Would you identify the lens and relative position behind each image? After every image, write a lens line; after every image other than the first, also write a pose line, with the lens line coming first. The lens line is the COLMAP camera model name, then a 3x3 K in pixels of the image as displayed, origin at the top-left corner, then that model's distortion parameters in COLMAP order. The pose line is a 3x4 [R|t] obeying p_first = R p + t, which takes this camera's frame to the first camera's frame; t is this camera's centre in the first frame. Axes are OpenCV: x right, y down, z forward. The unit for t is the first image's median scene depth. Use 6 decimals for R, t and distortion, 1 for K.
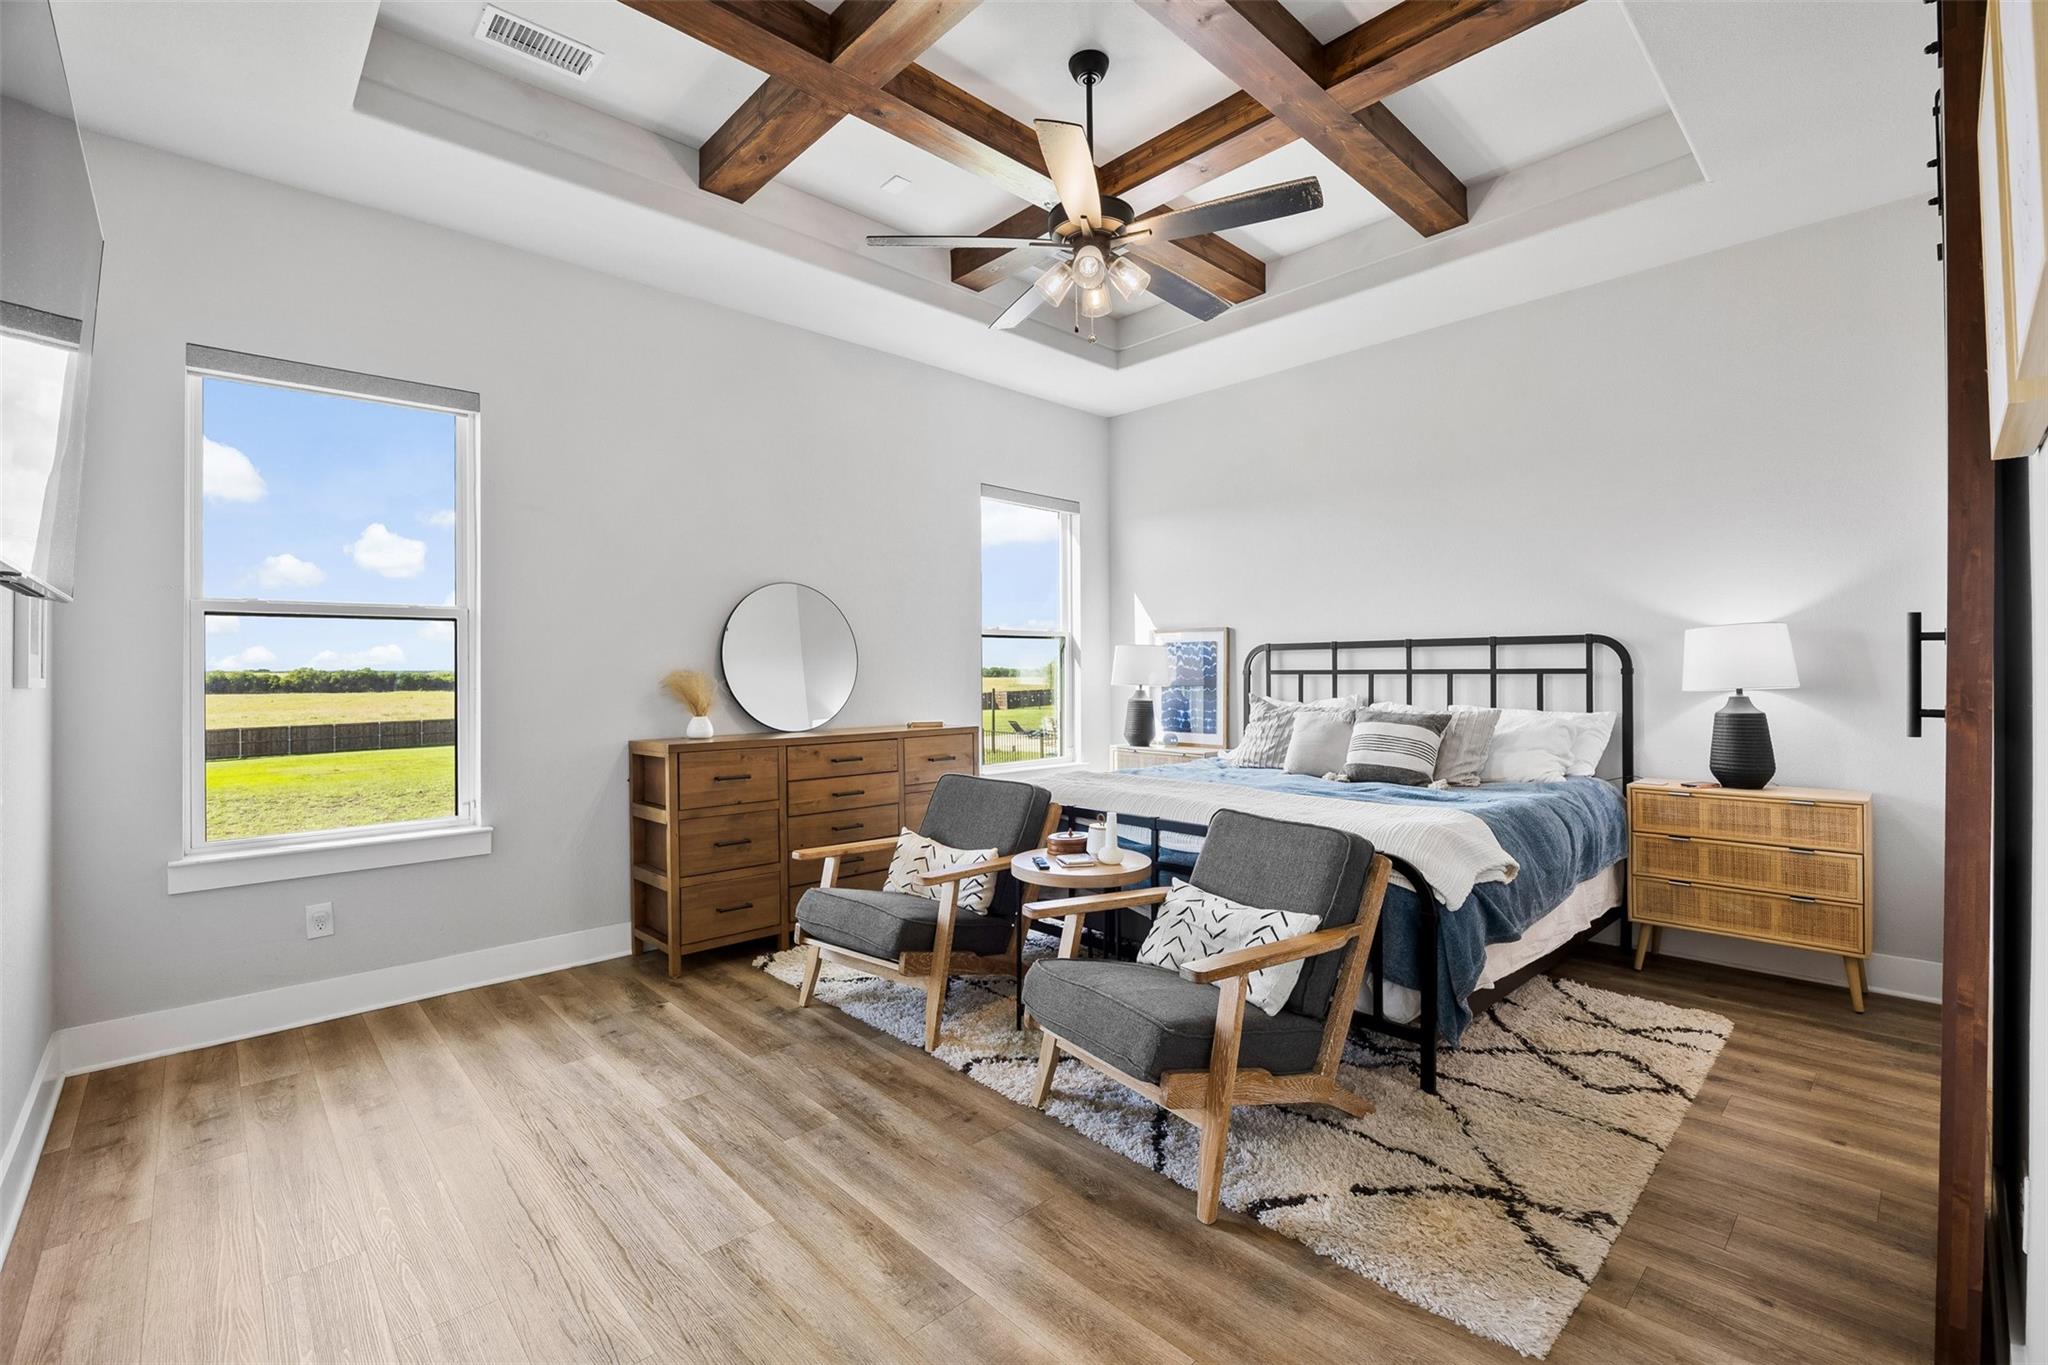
lens RADIAL K [[877.3, 0, 1024.0], [0, 877.3, 682.5], [0, 0, 1]] dist [-0.036869, 0.000031]
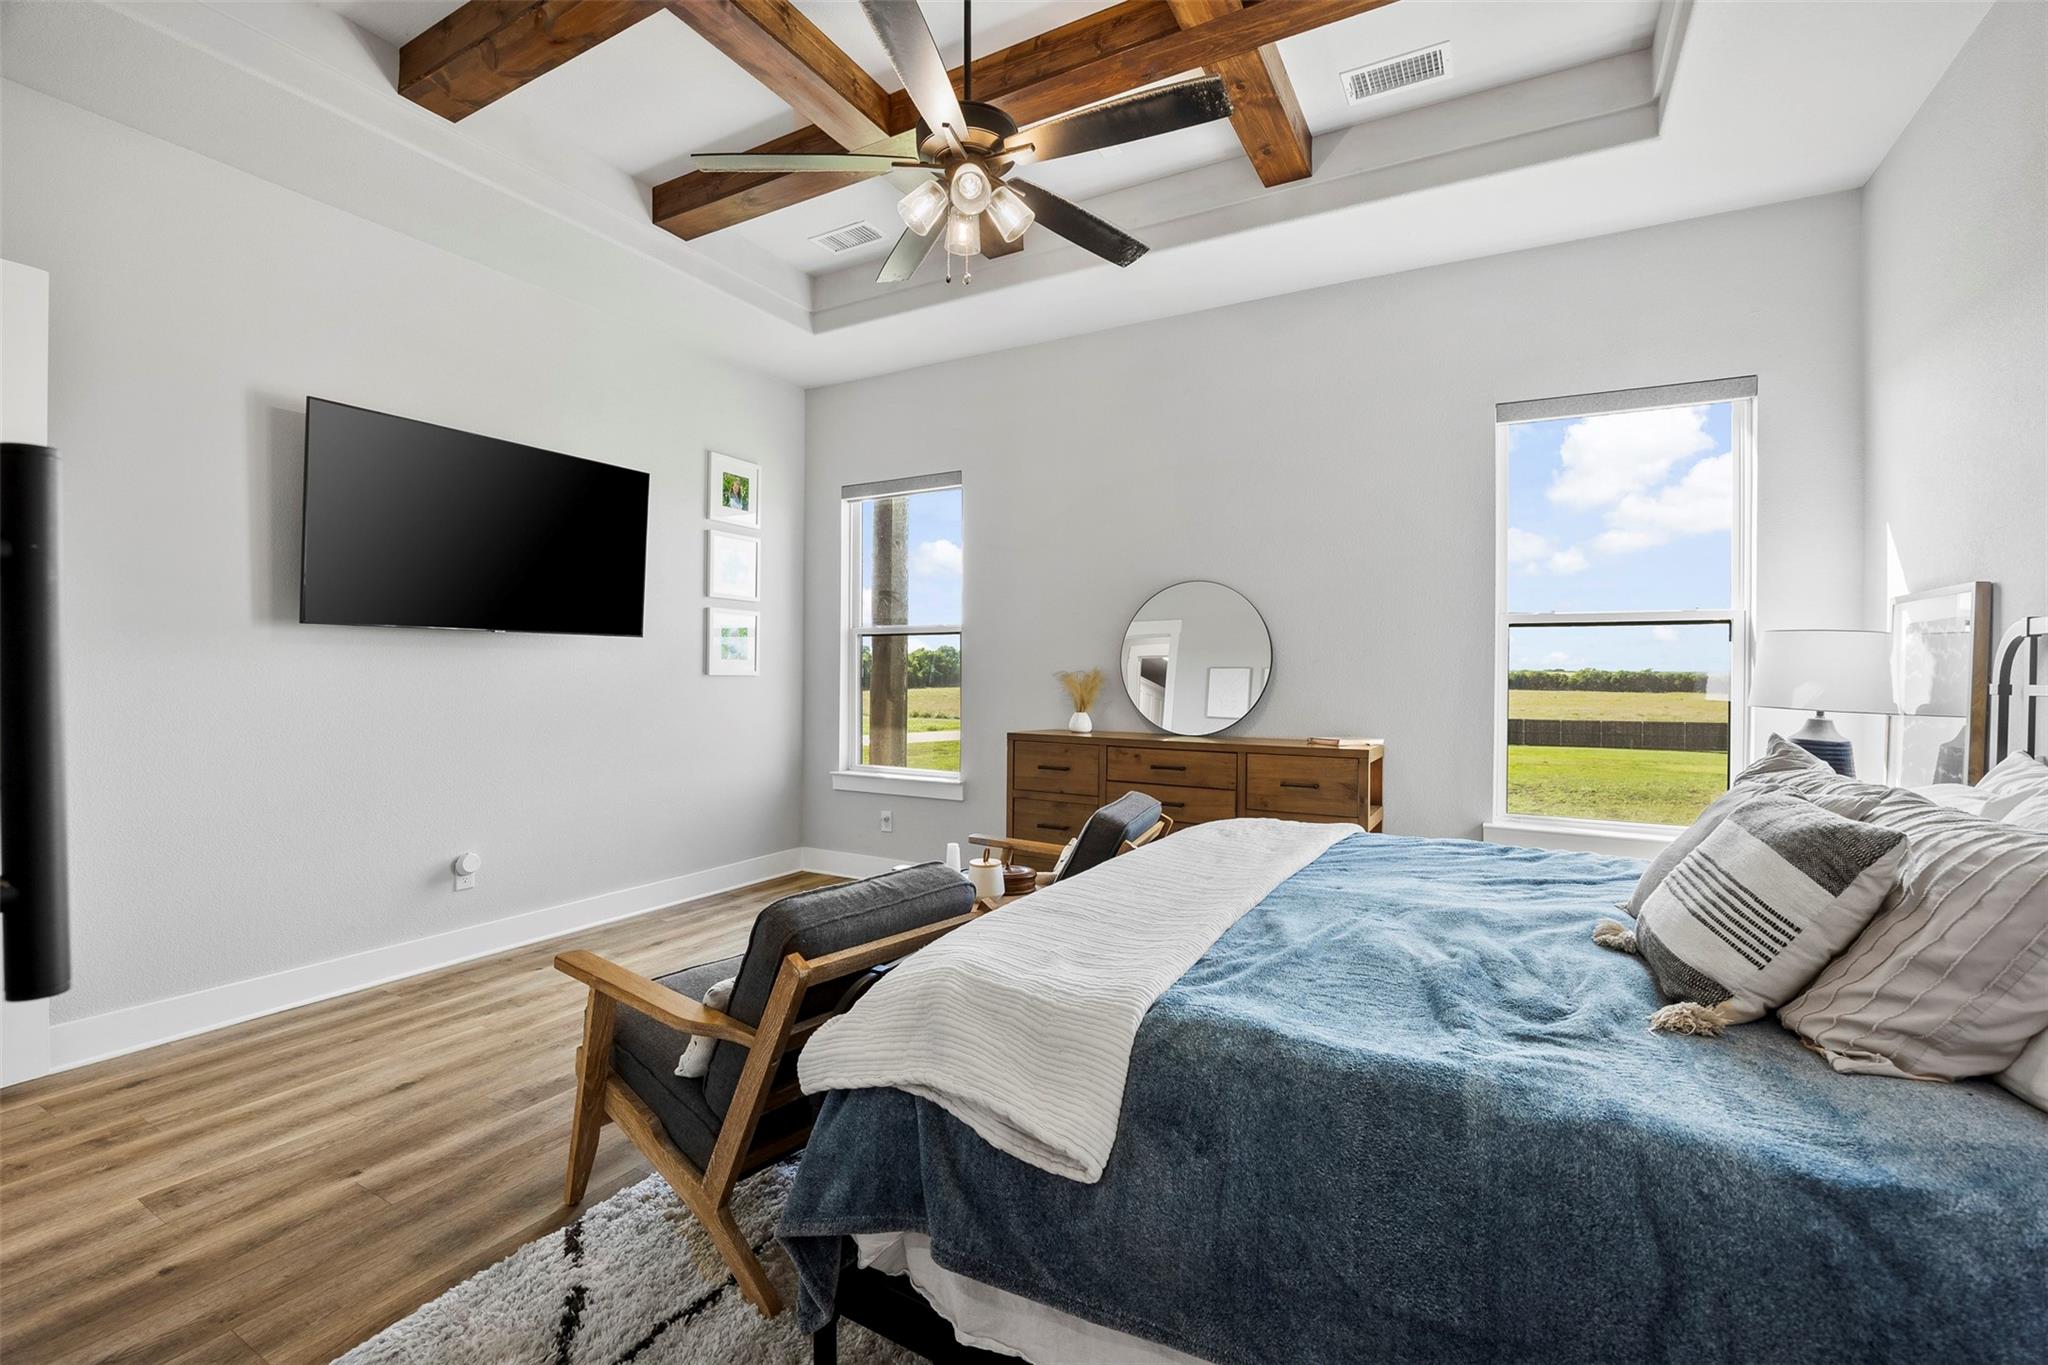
lens RADIAL K [[877.3, 0, 1024.0], [0, 877.3, 682.5], [0, 0, 1]] dist [-0.036869, 0.000031]
pose [[0.294611, 0.020924, -0.955388, 0.712592], [-0.020933, 0.999662, 0.015438, -0.015254], [0.955388, 0.015451, 0.294950, 0.637793]]
